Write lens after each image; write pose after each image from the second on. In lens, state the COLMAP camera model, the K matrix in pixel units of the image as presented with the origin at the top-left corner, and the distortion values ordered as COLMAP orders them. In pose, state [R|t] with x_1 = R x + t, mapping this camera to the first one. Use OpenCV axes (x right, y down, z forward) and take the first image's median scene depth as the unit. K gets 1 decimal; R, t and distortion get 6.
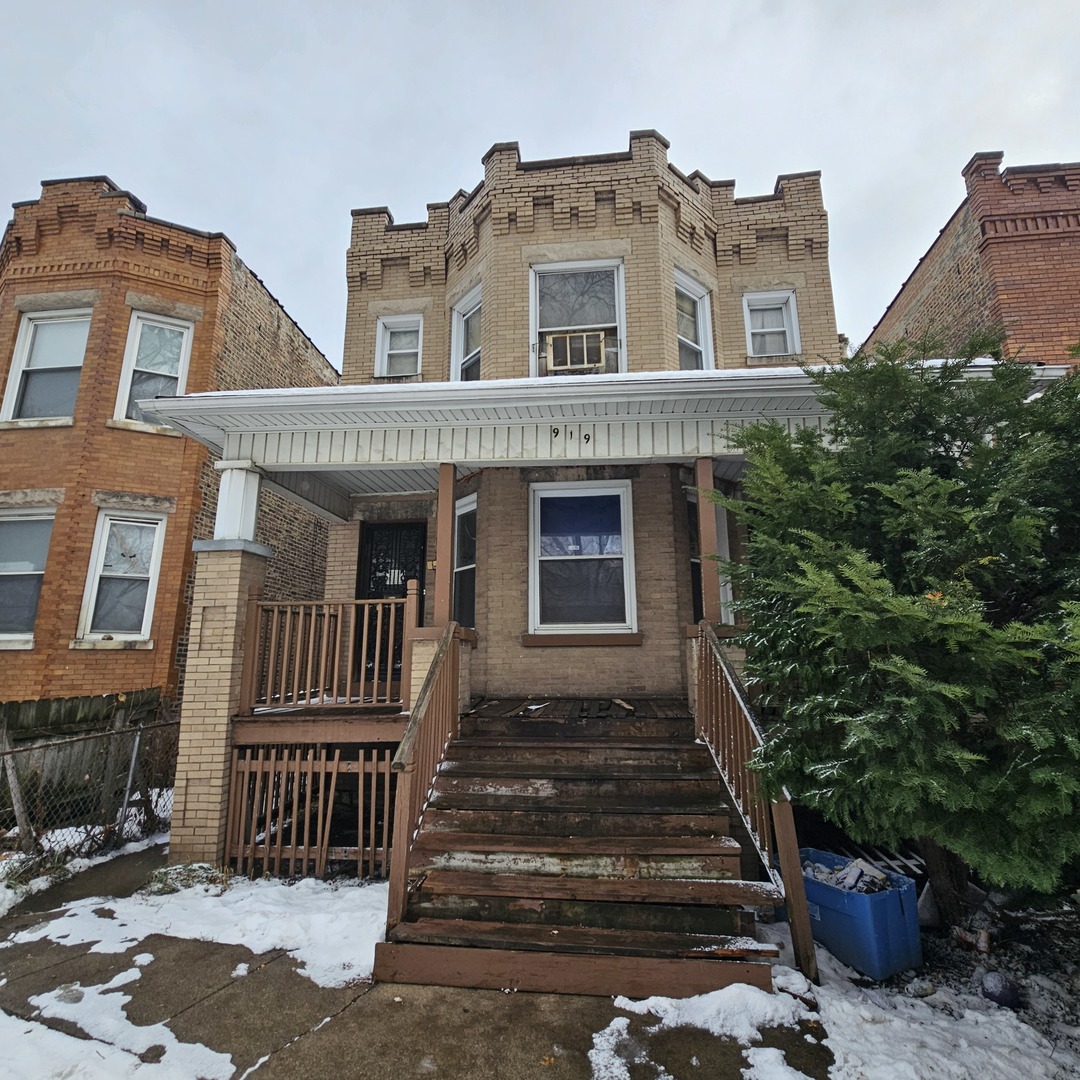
lens RADIAL K [[591.1, 0, 547.5], [0, 591.1, 539.7], [0, 0, 1]] dist [0.000583, -0.001218]
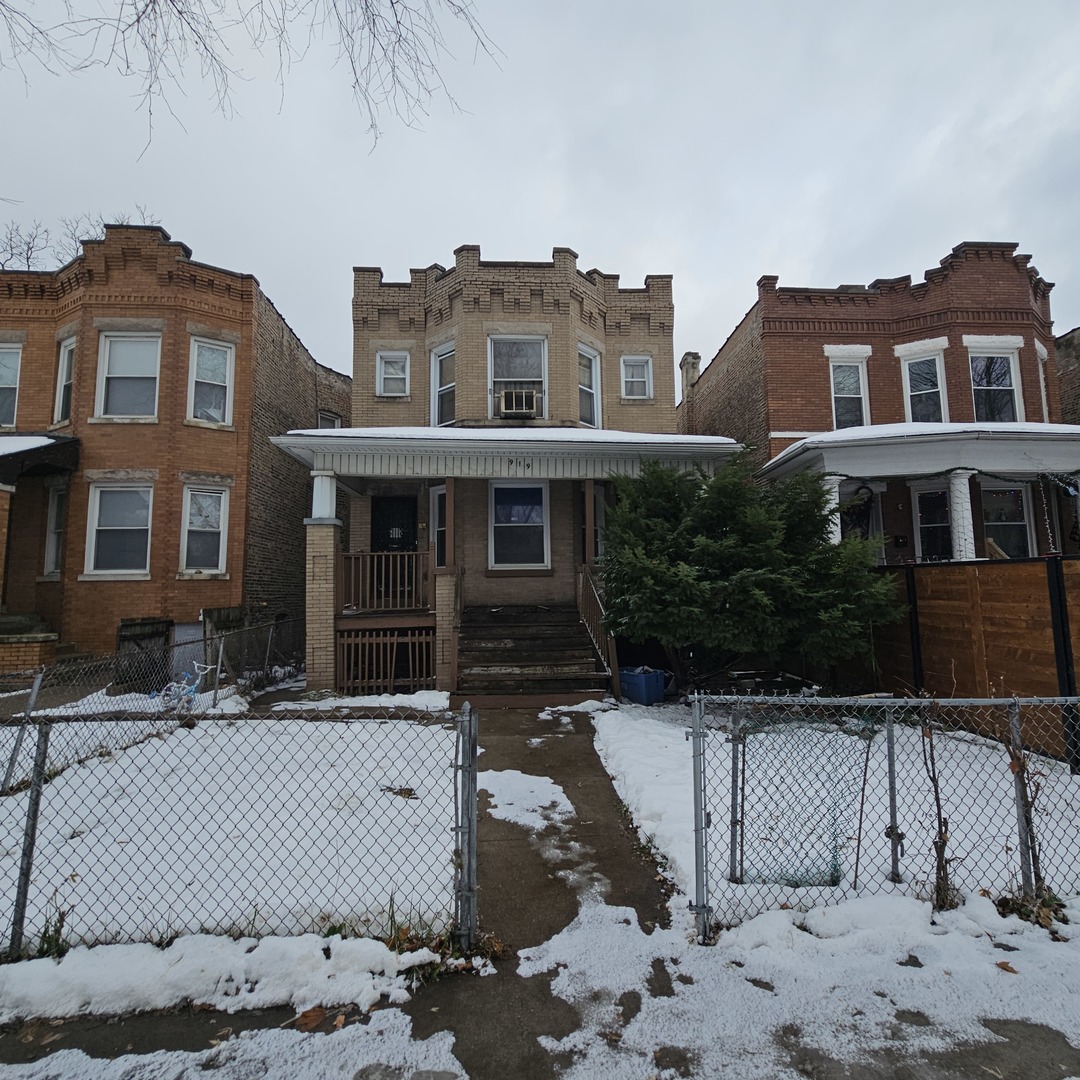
lens RADIAL K [[591.1, 0, 547.5], [0, 591.1, 539.7], [0, 0, 1]] dist [0.000583, -0.001218]
pose [[0.985901, 0.006486, 0.167201, -0.129014], [-0.026639, 0.992588, 0.118573, -0.116414], [-0.165193, -0.121355, 0.978767, -0.601500]]
